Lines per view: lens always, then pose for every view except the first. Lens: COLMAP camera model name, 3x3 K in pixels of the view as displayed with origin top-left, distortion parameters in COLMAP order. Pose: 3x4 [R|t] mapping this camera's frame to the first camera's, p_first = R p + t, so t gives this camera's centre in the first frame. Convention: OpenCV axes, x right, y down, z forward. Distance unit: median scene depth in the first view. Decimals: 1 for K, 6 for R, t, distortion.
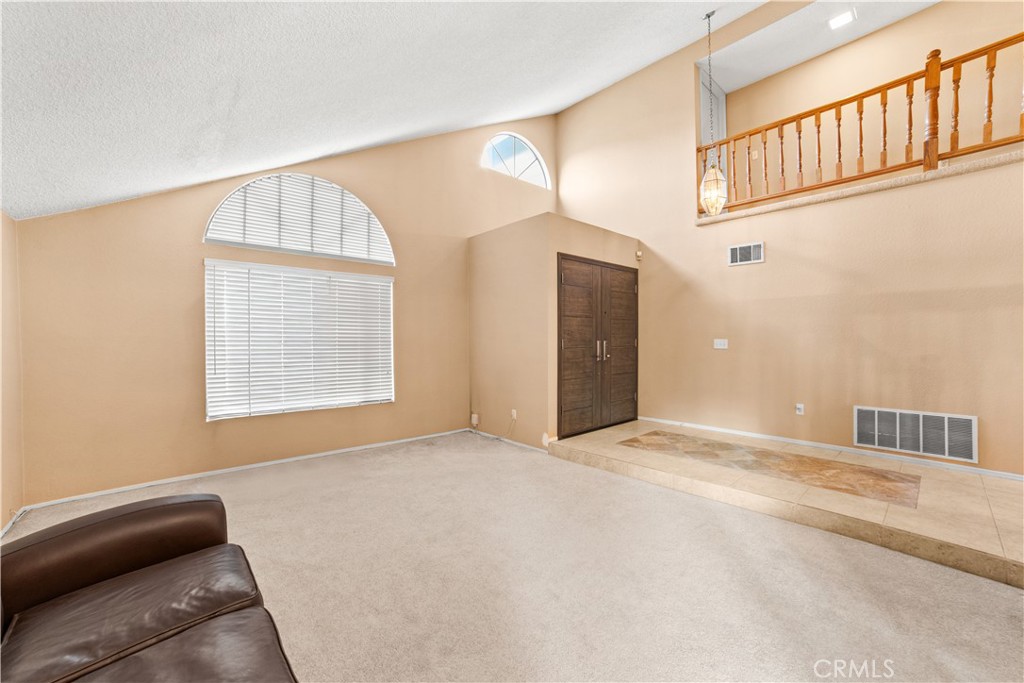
lens RADIAL K [[407.6, 0, 509.0], [0, 407.6, 342.6], [0, 0, 1]] dist [-0.050637, 0.007148]
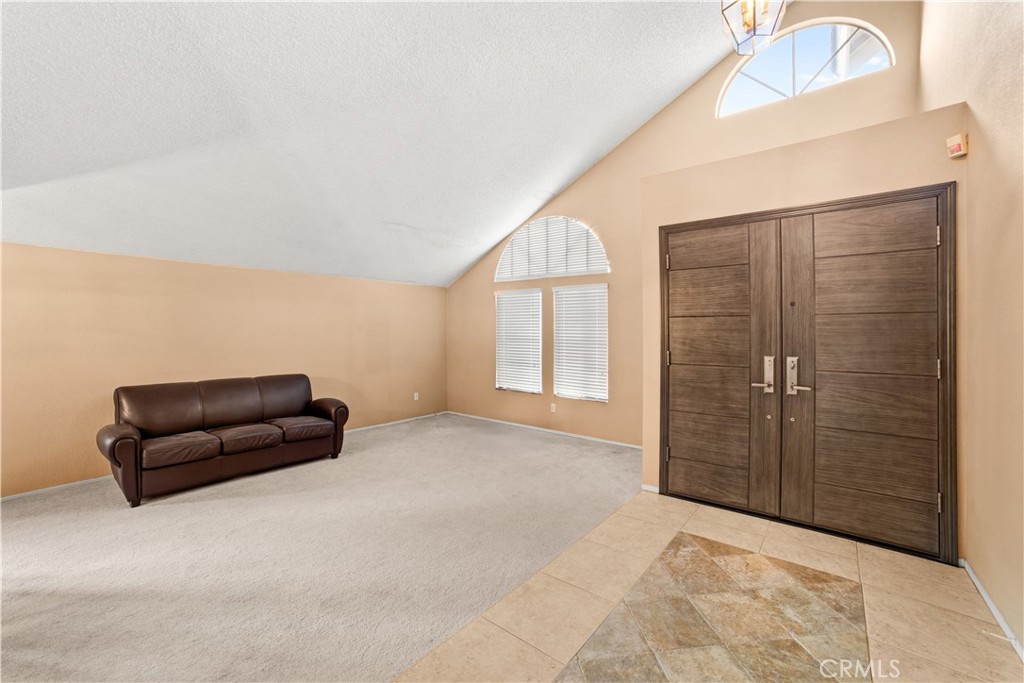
lens RADIAL K [[407.6, 0, 510.4], [0, 407.6, 332.2], [0, 0, 1]] dist [-0.050637, 0.007148]
pose [[0.168561, 0.005532, -0.985676, 0.713993], [-0.011010, 0.999932, 0.003729, -0.036824], [0.985630, 0.010224, 0.168610, 0.585959]]
